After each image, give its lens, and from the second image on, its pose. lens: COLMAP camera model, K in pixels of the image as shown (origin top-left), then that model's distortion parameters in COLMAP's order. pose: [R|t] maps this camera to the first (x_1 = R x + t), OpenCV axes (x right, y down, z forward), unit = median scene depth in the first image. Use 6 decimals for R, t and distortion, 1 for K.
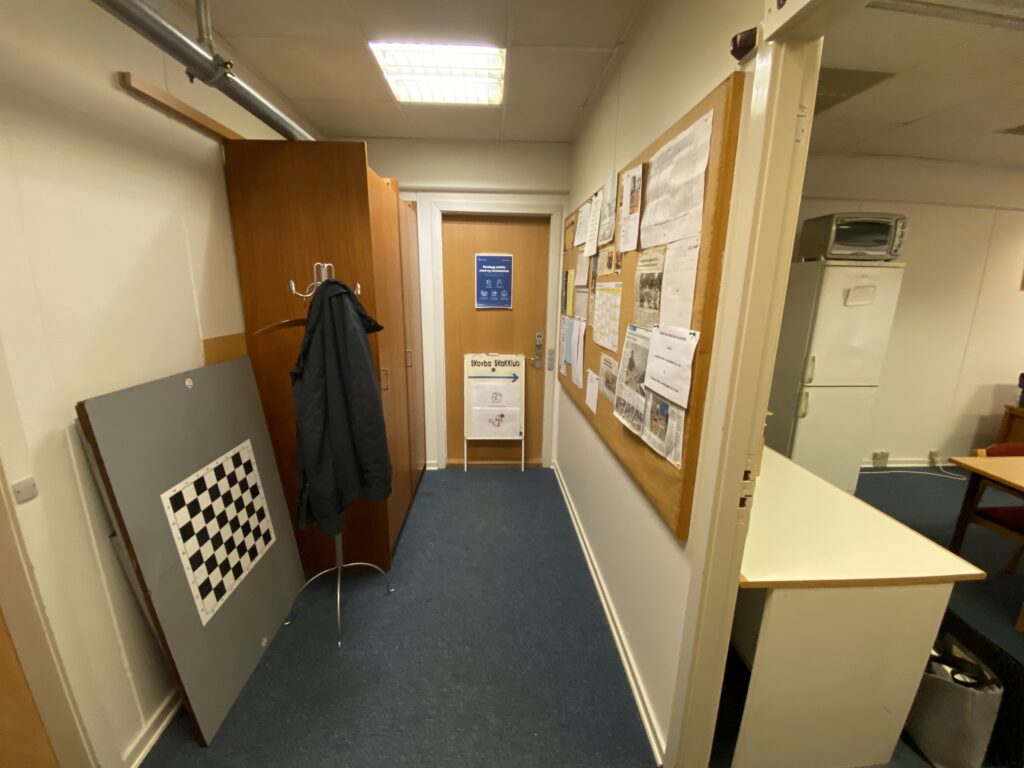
lens RADIAL K [[415.7, 0, 512.0], [0, 415.7, 384.0], [0, 0, 1]] dist [0.030659, -0.024191]
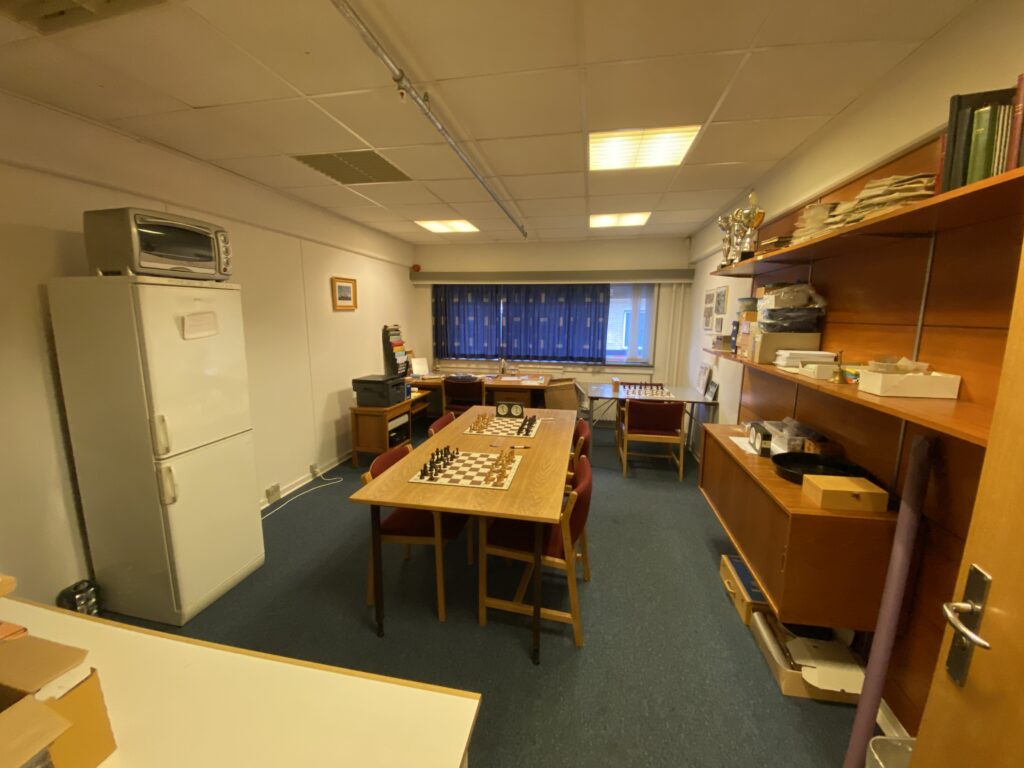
lens RADIAL K [[415.7, 0, 512.0], [0, 415.7, 384.0], [0, 0, 1]] dist [0.030659, -0.024191]
pose [[0.248181, -0.174764, 0.952819, 0.229472], [0.210864, 0.969753, 0.122946, -0.082239], [-0.945485, 0.170402, 0.277526, 0.275330]]
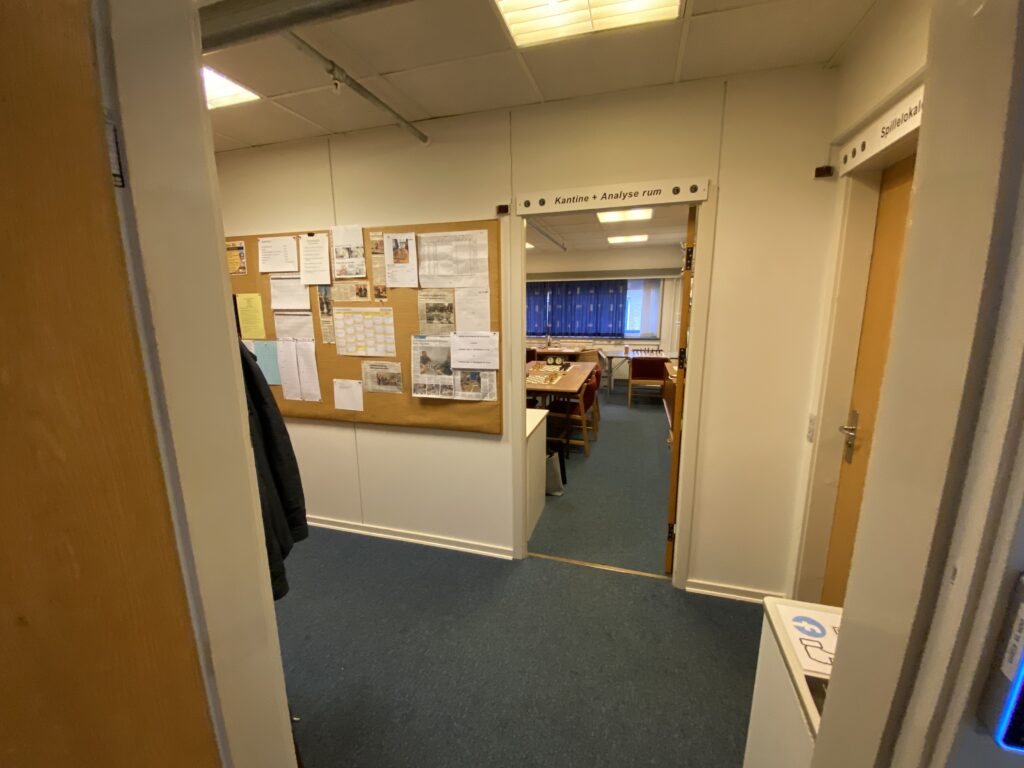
lens RADIAL K [[415.7, 0, 512.0], [0, 415.7, 384.0], [0, 0, 1]] dist [0.030659, -0.024191]
pose [[0.342739, -0.197287, 0.918481, -0.611062], [0.221731, 0.967065, 0.124981, -0.047517], [-0.912888, 0.160820, 0.375196, 0.072708]]
